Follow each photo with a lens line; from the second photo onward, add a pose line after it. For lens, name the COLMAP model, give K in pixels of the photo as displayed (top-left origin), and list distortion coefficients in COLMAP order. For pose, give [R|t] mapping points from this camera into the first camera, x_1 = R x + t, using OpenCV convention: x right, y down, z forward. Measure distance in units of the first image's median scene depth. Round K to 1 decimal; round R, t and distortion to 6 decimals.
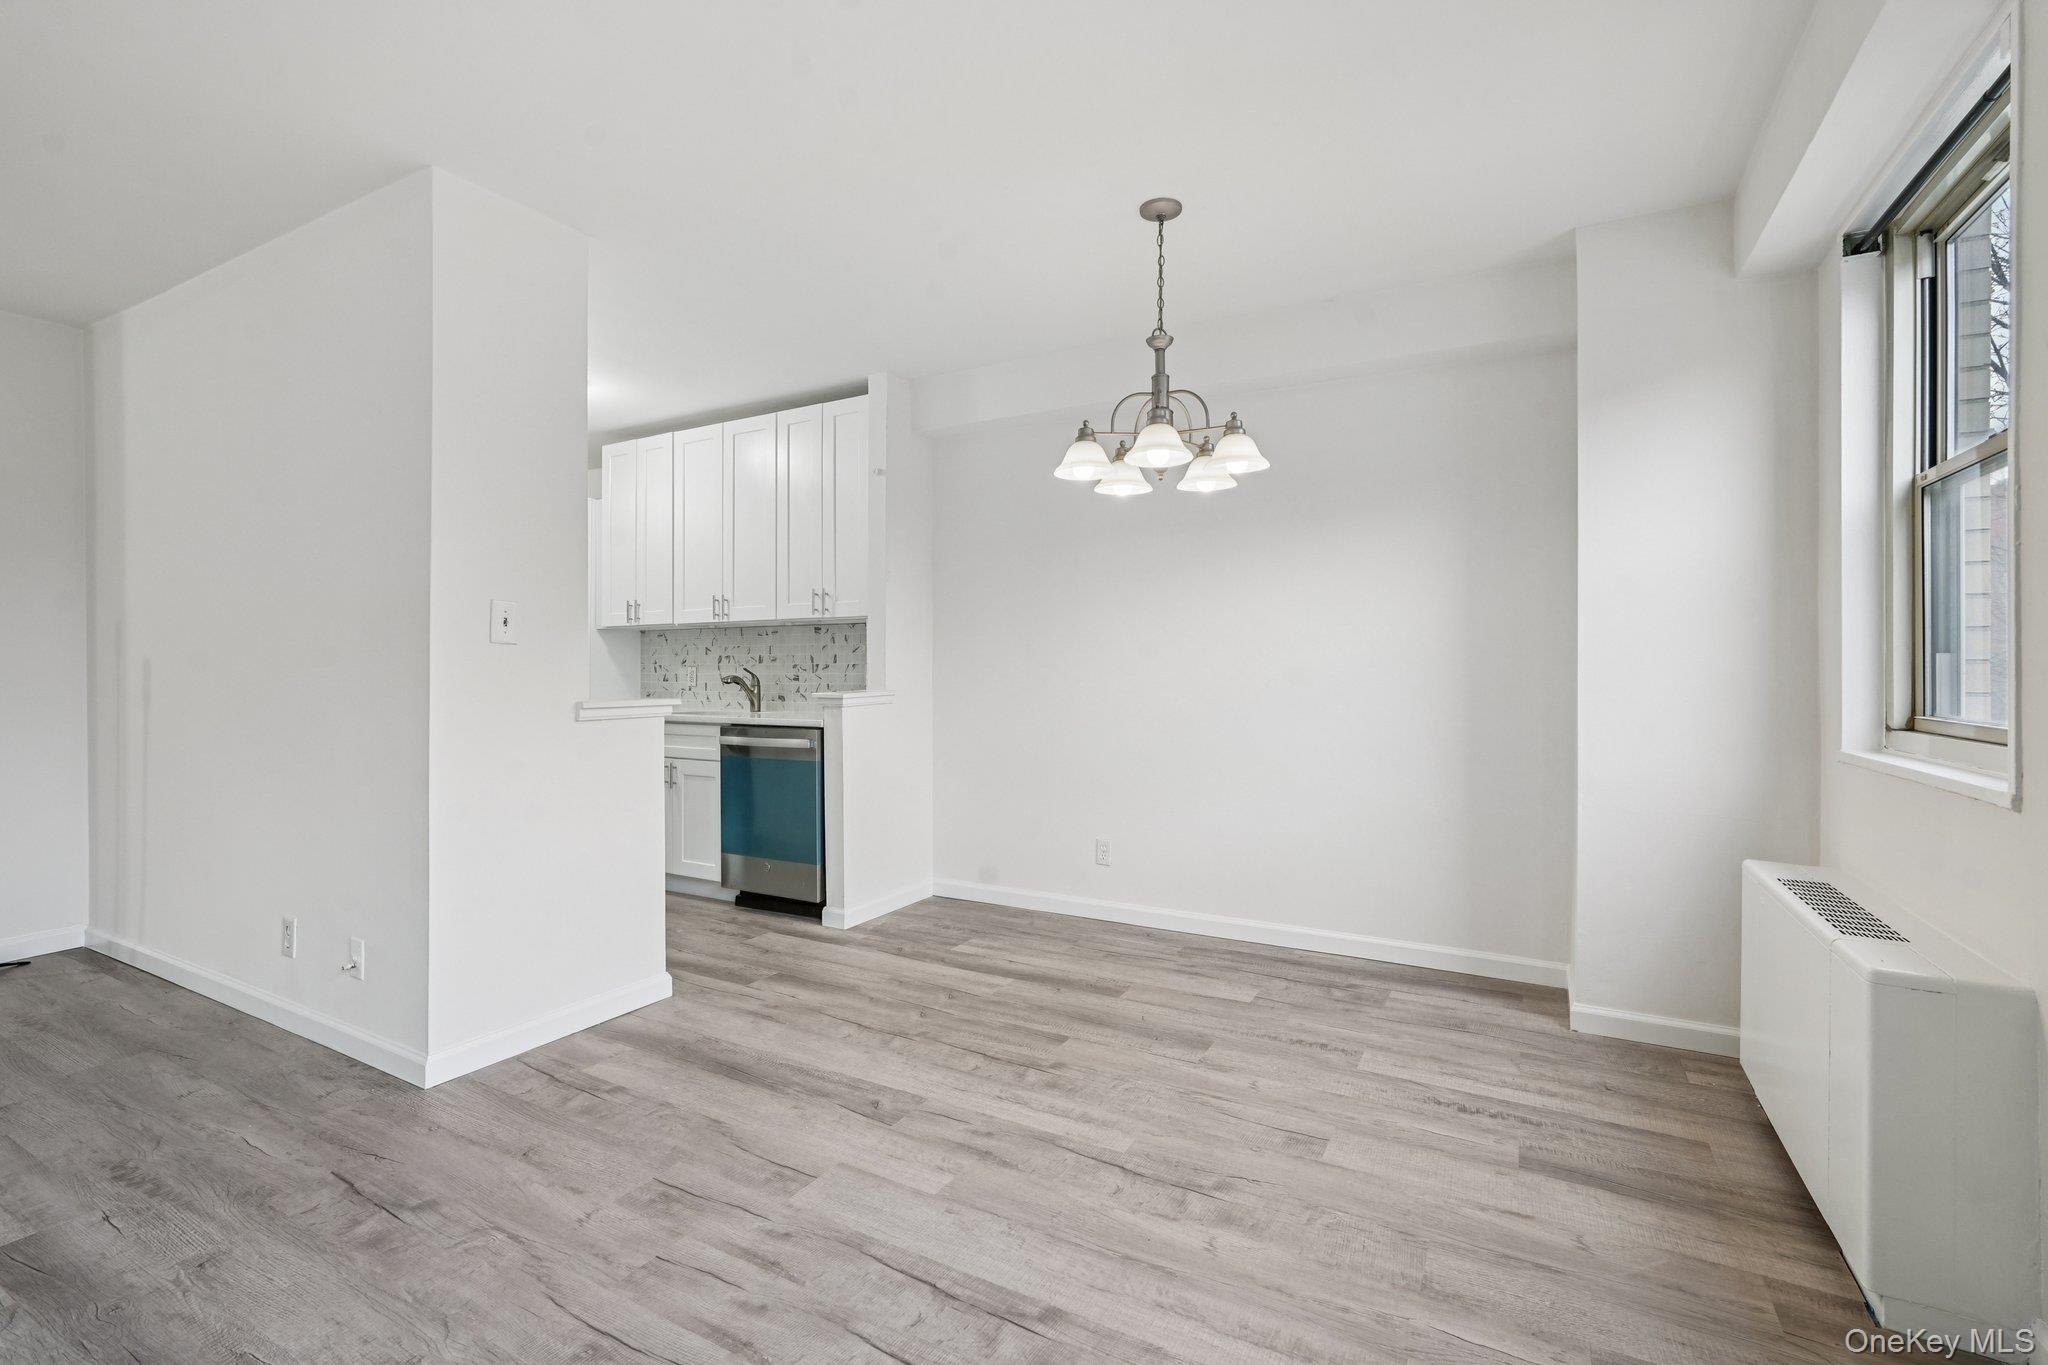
lens RADIAL K [[896.9, 0, 1036.0], [0, 896.9, 672.6], [0, 0, 1]] dist [-0.015882, 0.010046]
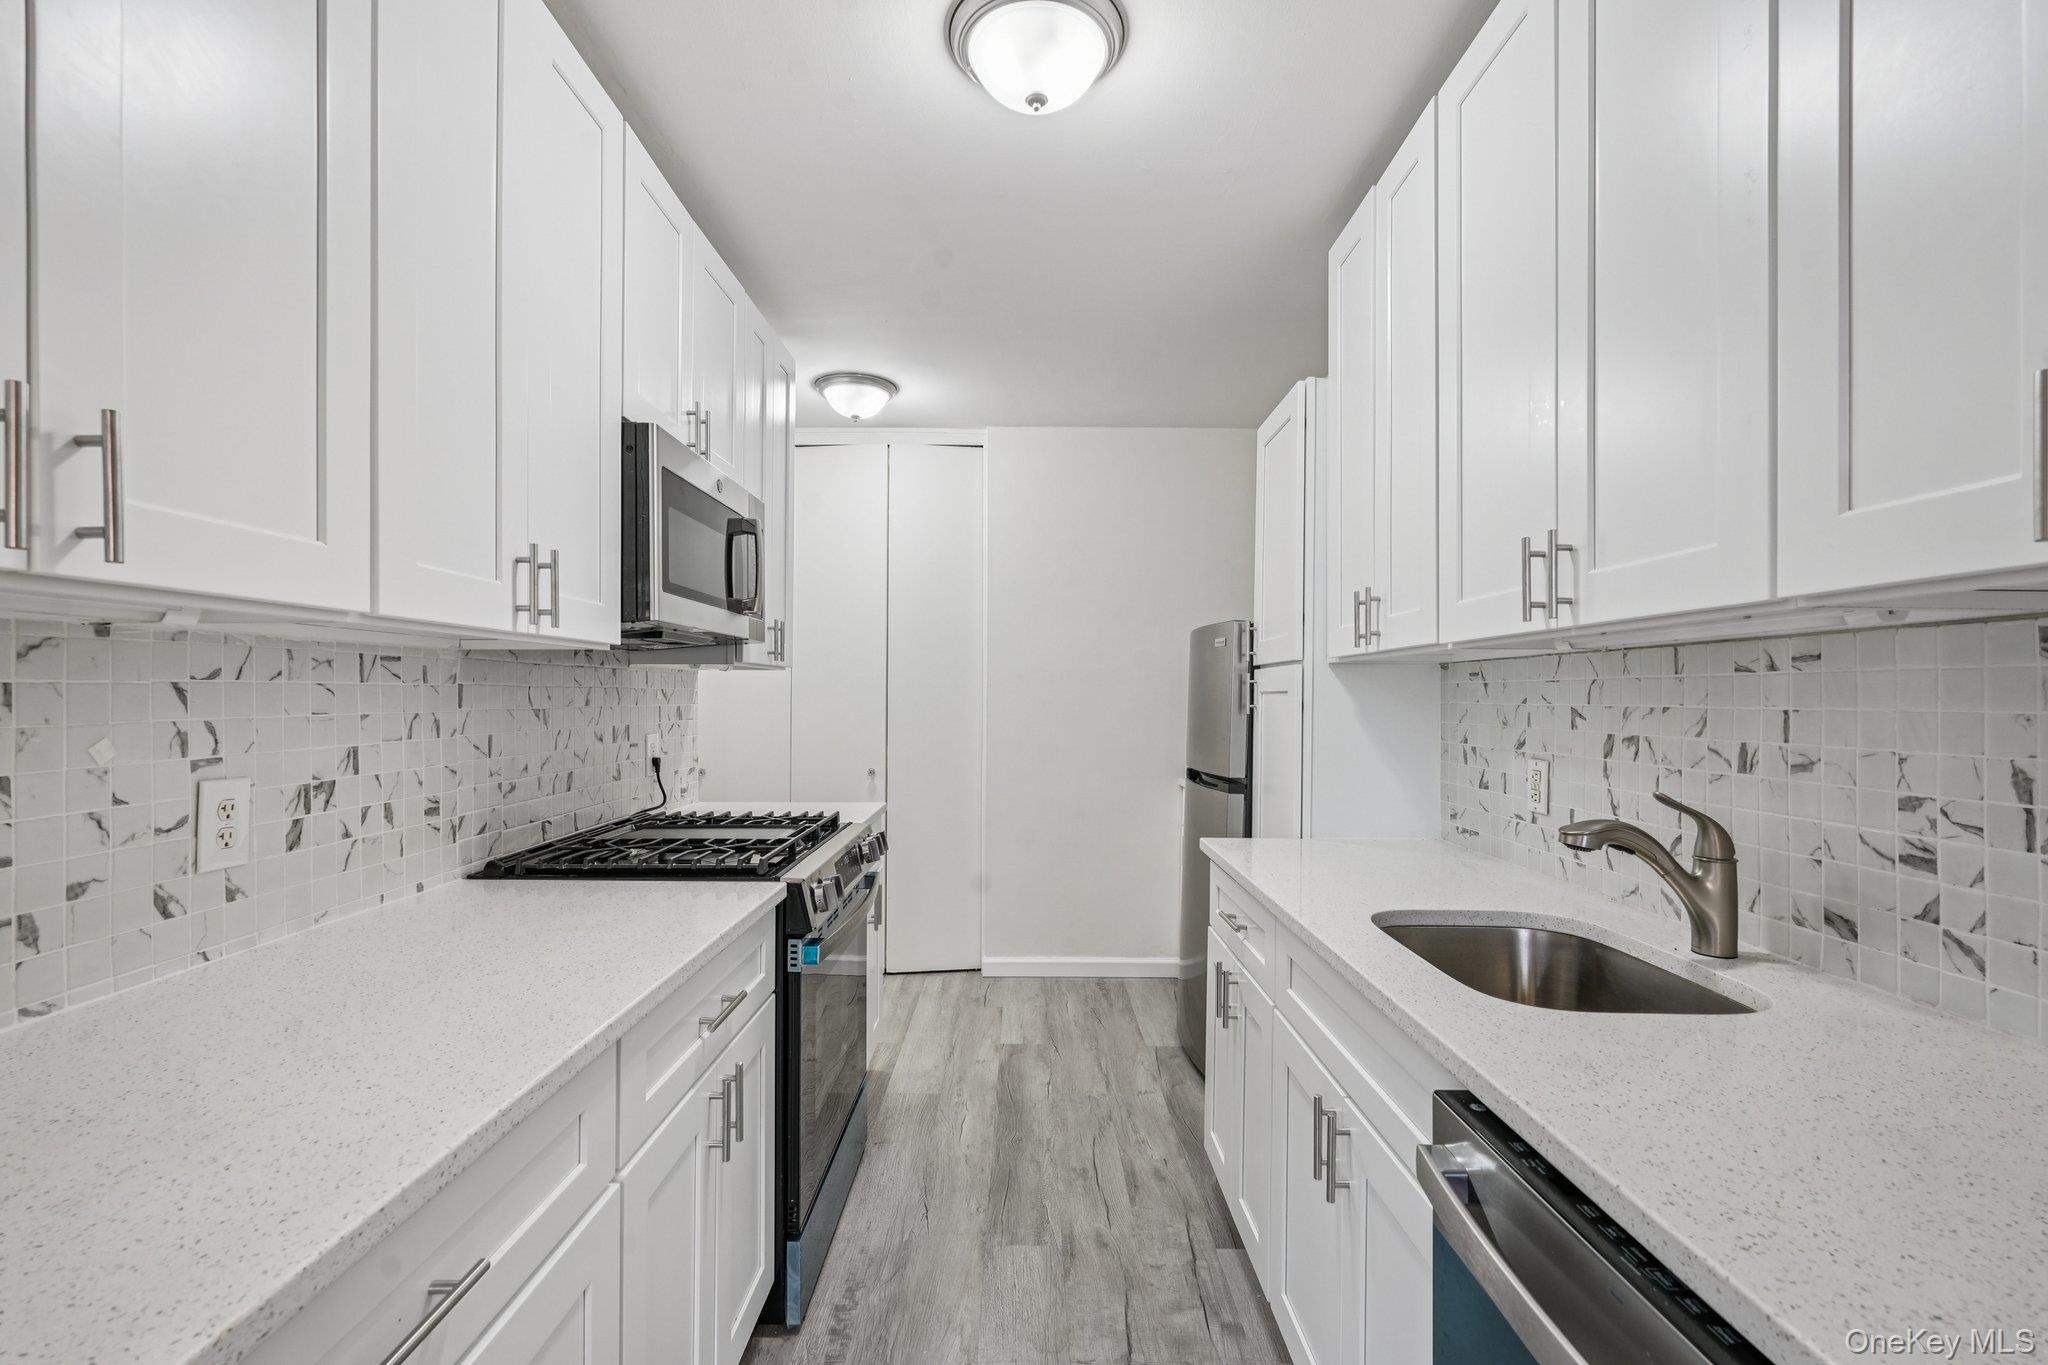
lens RADIAL K [[915.2, 0, 1024.3], [0, 915.2, 675.4], [0, 0, 1]] dist [-0.014622, 0.011814]
pose [[0.481013, -0.014490, -0.876594, -0.301745], [-0.010456, 0.999697, -0.022262, -0.056524], [0.876651, 0.019874, 0.480716, 1.201261]]
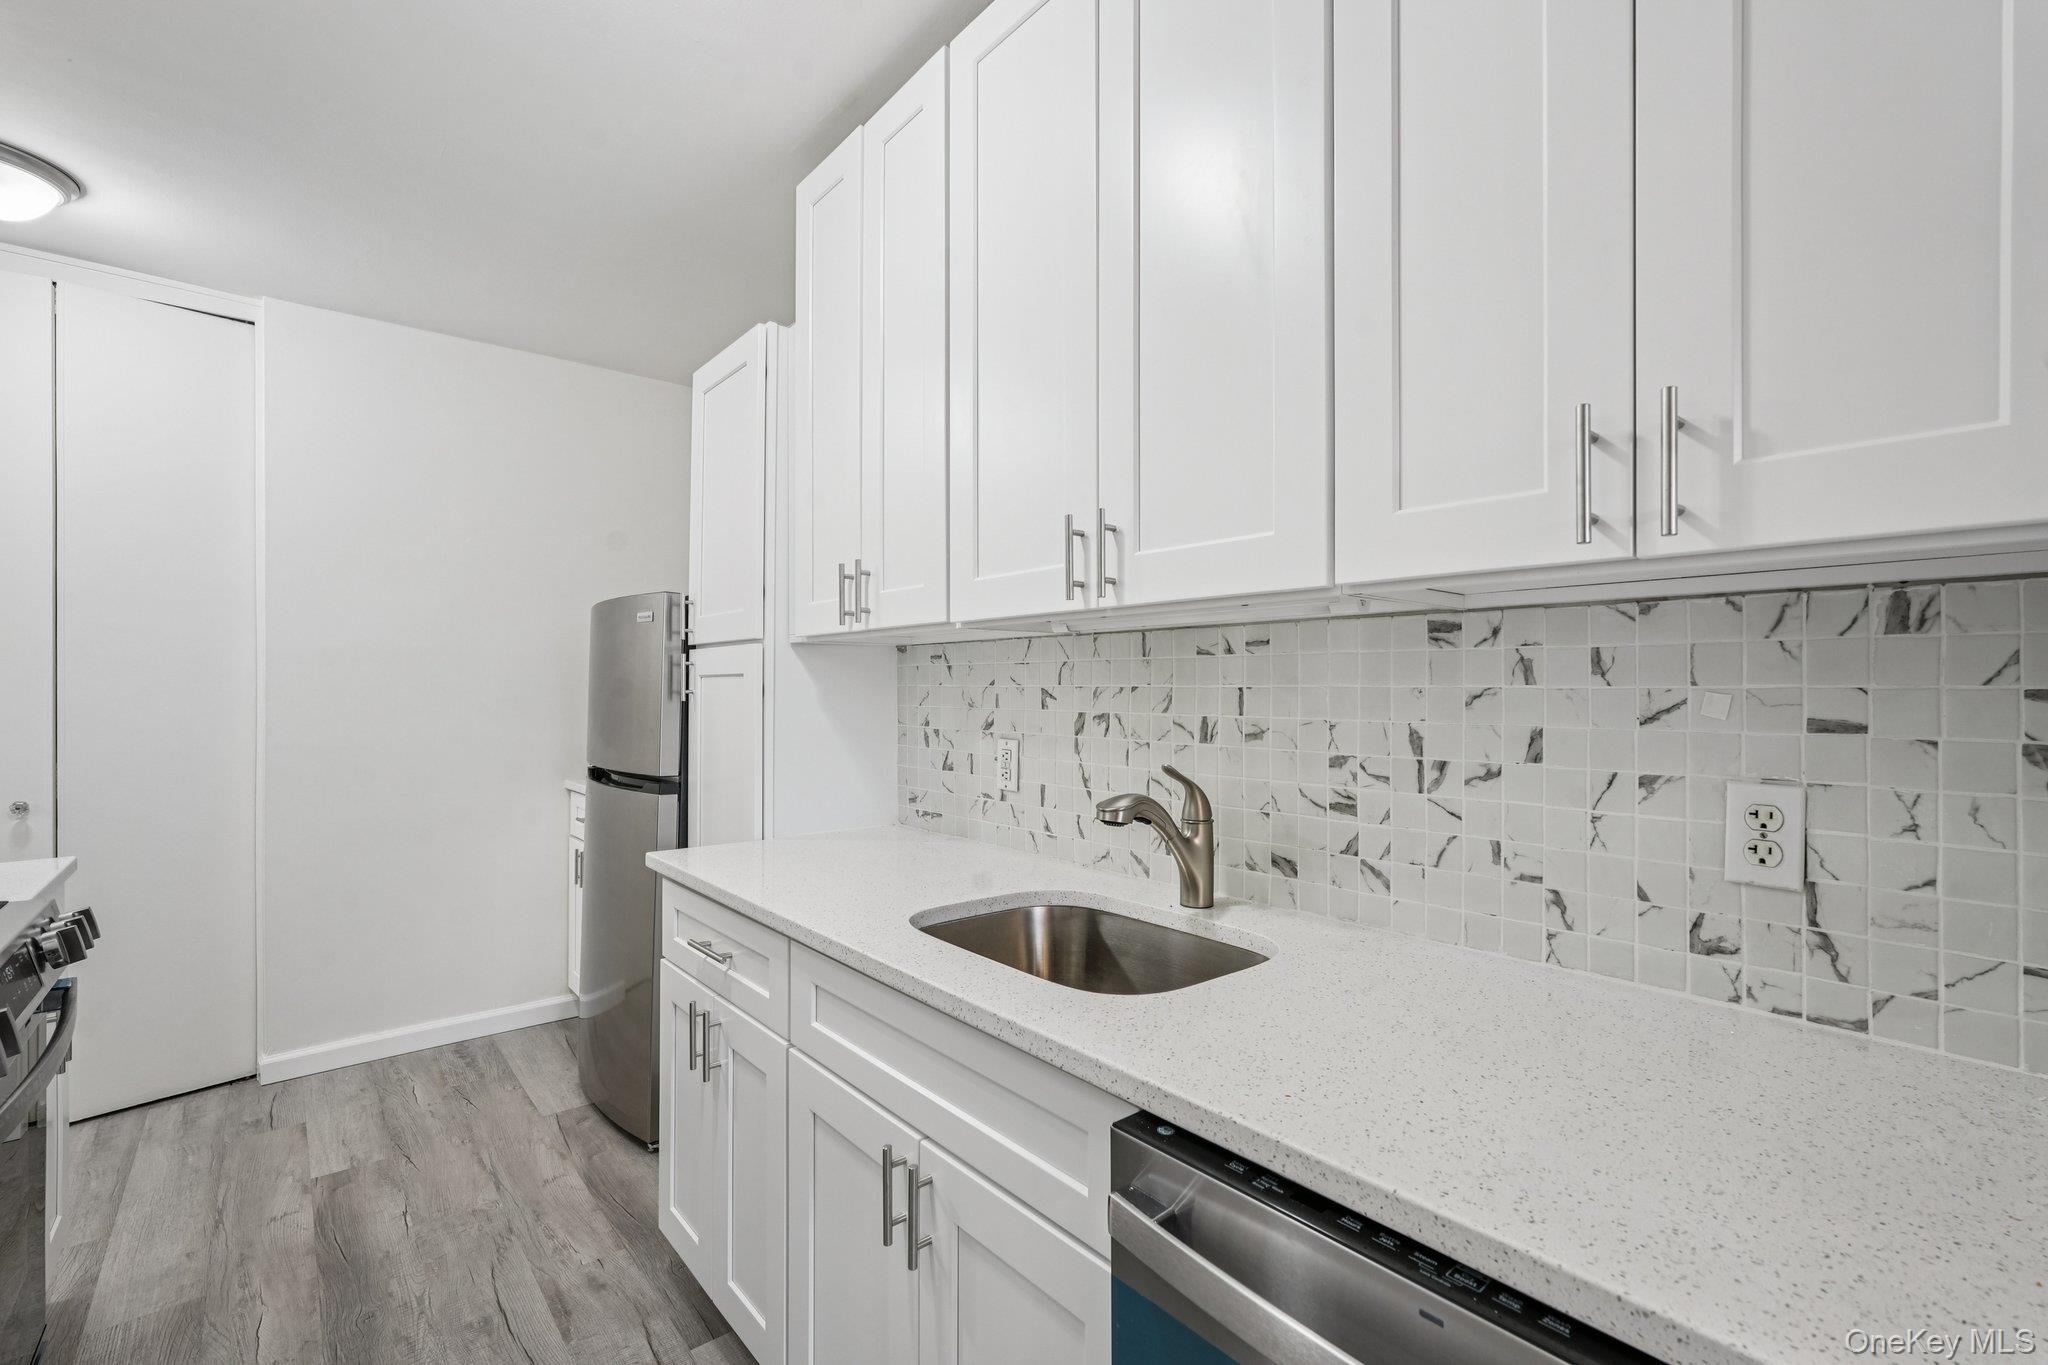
lens RADIAL K [[915.2, 0, 1024.3], [0, 915.2, 675.4], [0, 0, 1]] dist [-0.014622, 0.011814]
pose [[0.931147, -0.002705, -0.364635, -0.447409], [-0.001845, 0.999925, -0.012128, -0.053452], [0.364640, 0.011965, 0.931072, 1.211980]]
